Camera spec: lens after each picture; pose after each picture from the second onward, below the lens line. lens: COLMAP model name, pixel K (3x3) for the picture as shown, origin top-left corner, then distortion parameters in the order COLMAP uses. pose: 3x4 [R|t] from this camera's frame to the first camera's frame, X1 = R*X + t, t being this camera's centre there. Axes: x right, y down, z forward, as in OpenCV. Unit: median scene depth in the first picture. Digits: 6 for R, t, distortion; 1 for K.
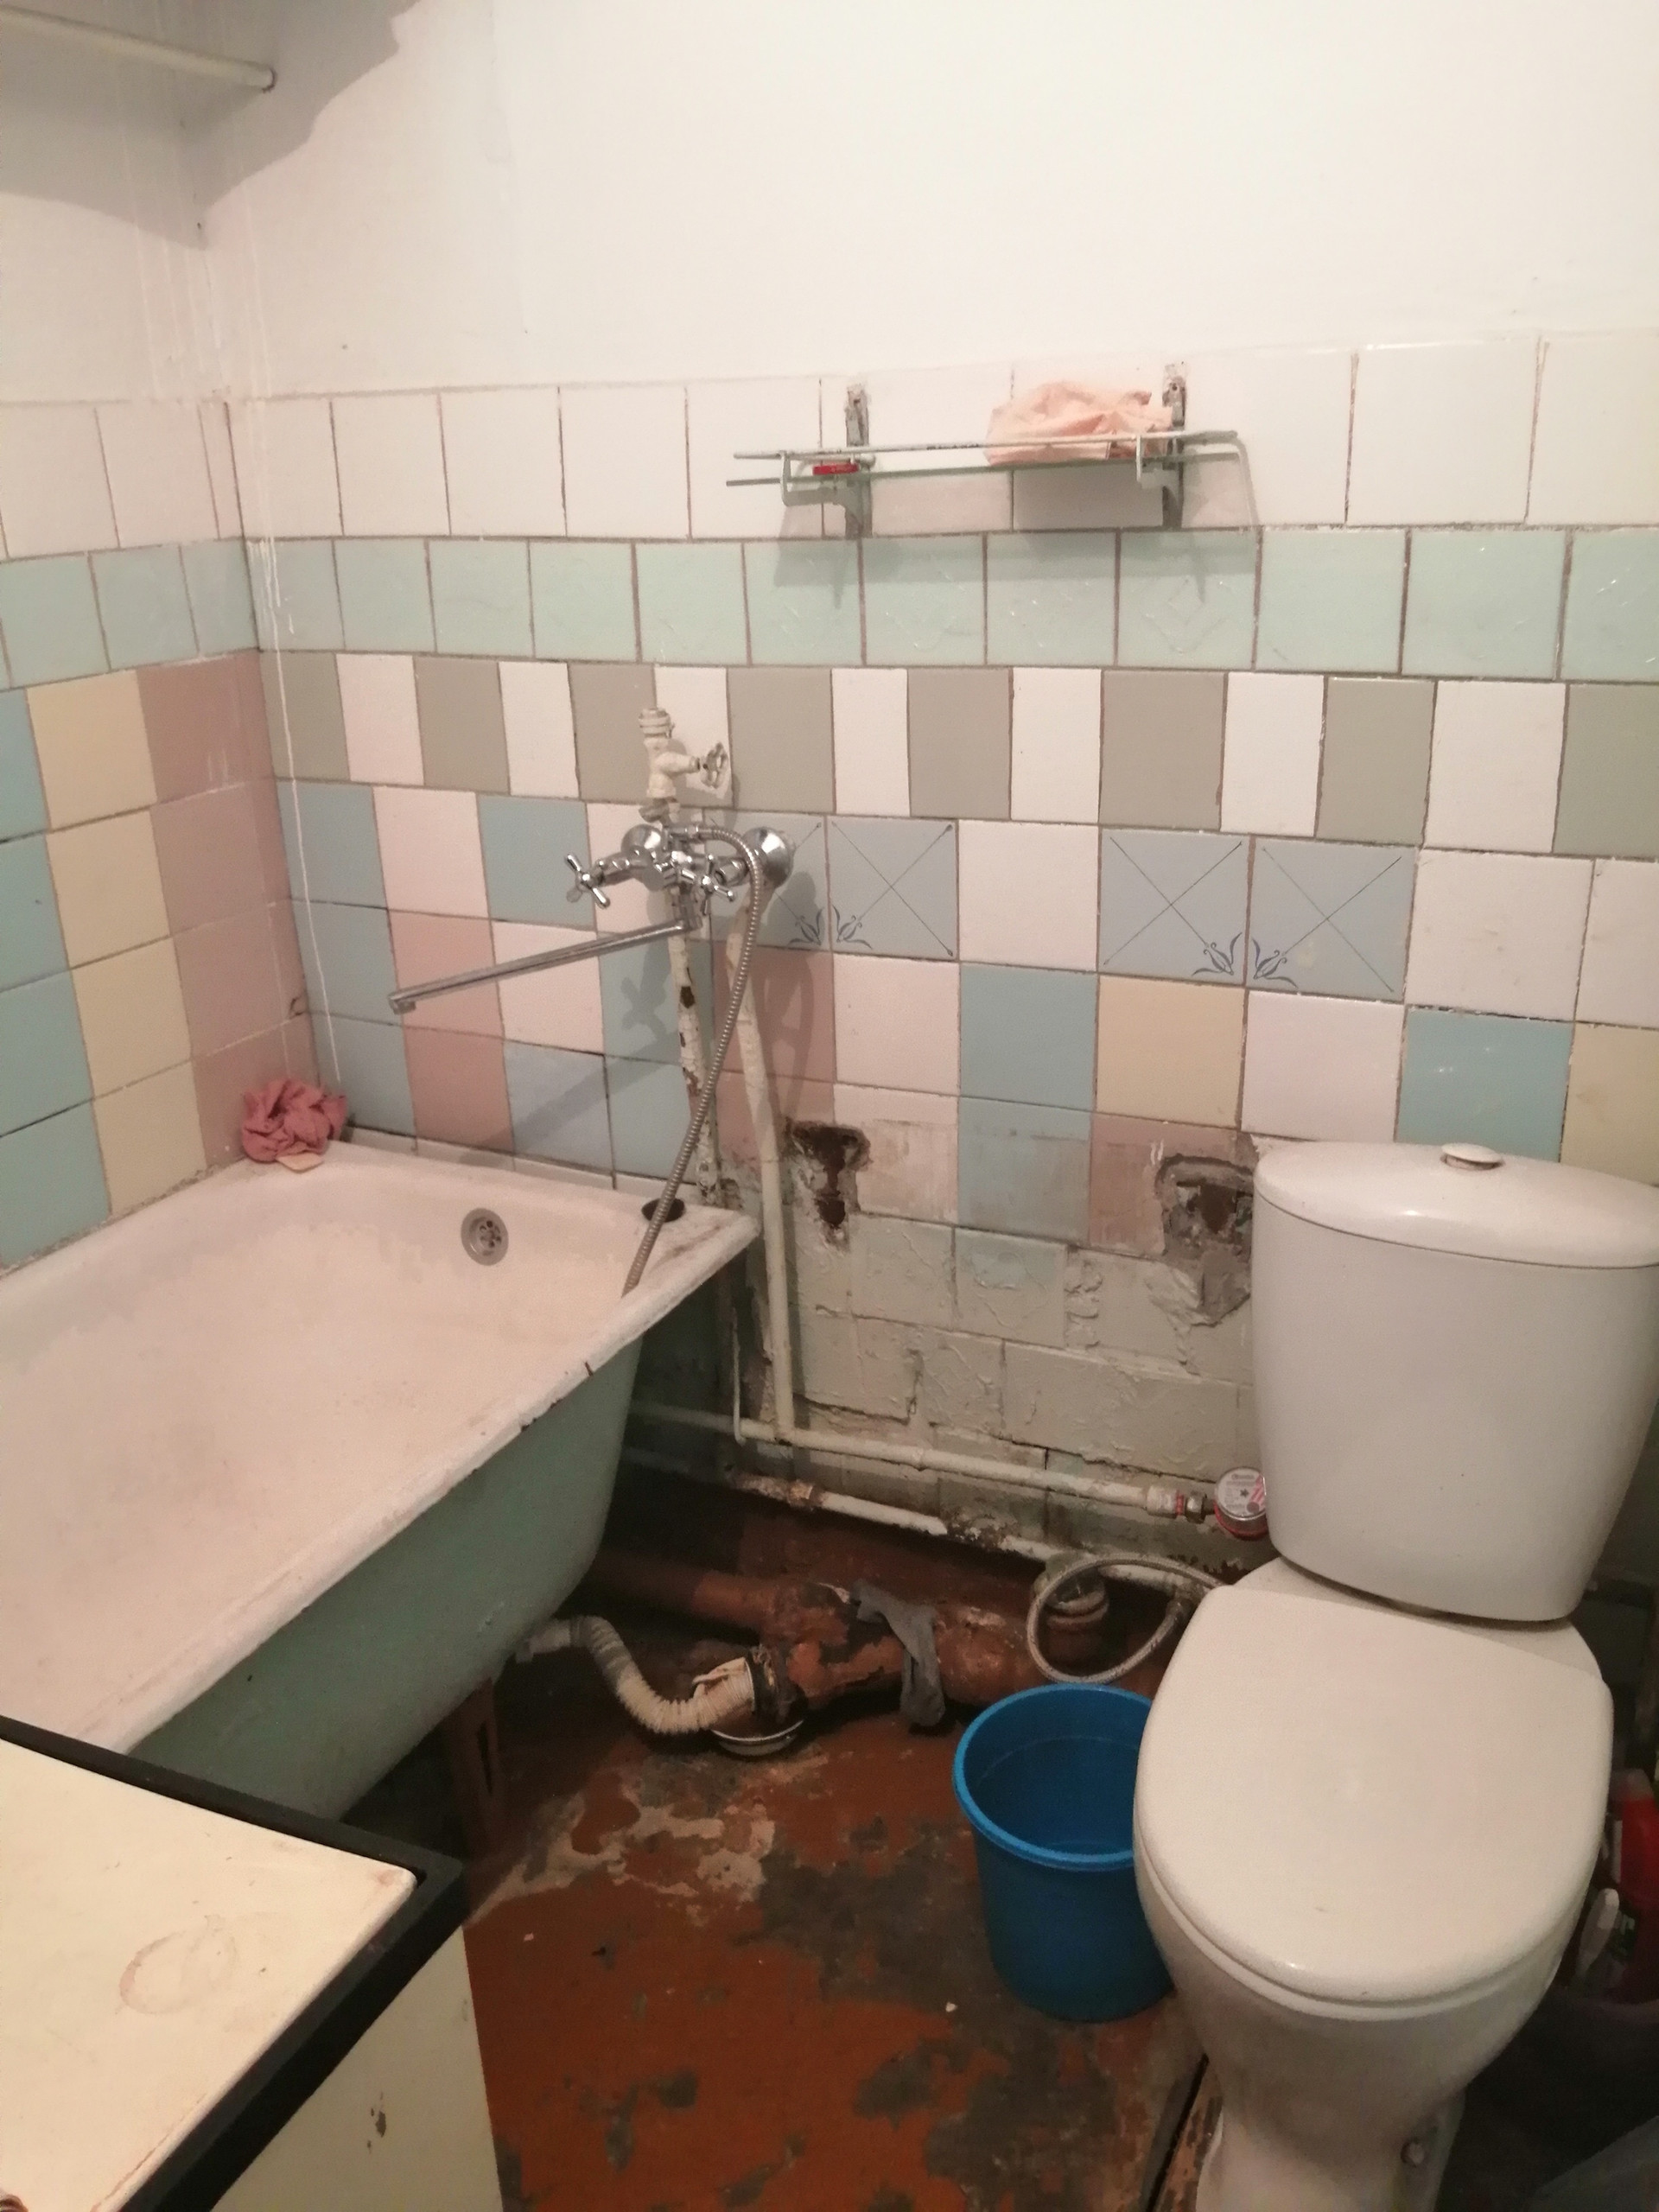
lens RADIAL K [[1690.4, 0, 829.5], [0, 1690.4, 1106.0], [0, 0, 1]] dist [-0.000166, -0.091957]
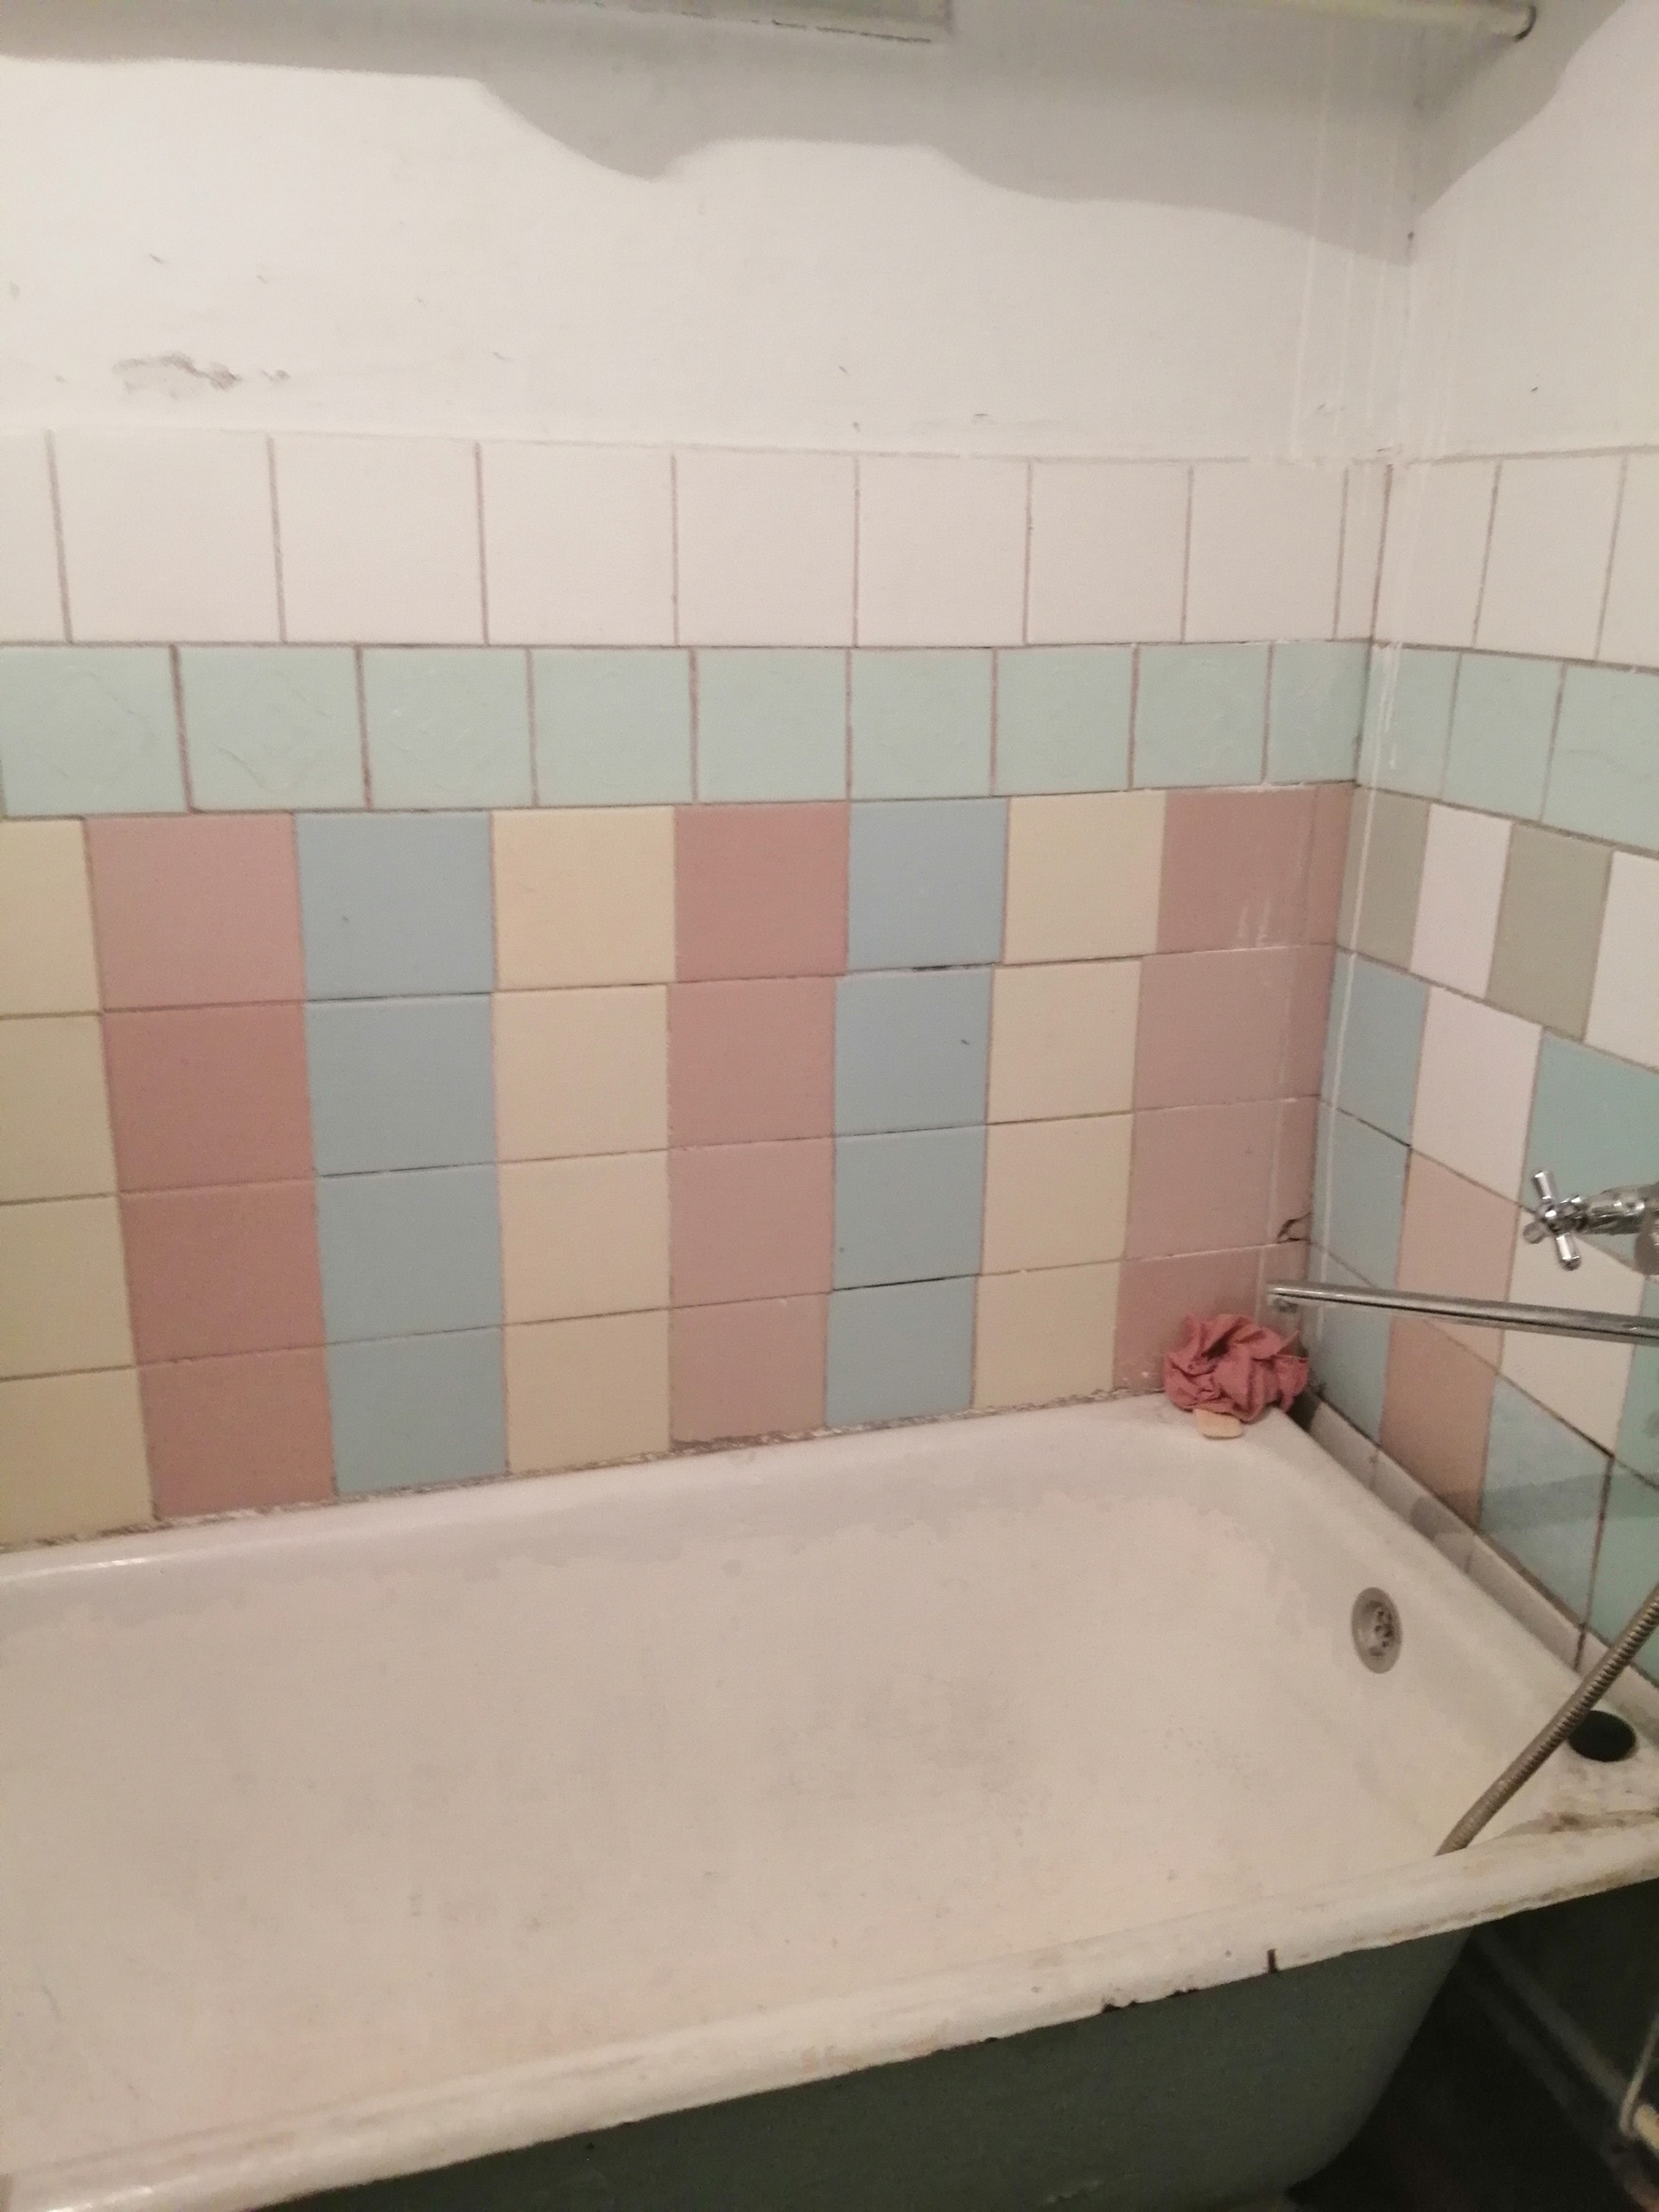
lens RADIAL K [[1745.2, 0, 829.5], [0, 1745.2, 1106.0], [0, 0, 1]] dist [0.042569, -0.093403]
pose [[0.678179, 0.250738, -0.690800, 0.093879], [-0.287358, 0.955632, 0.064755, -0.115692], [0.676387, 0.154591, 0.720141, 0.288952]]
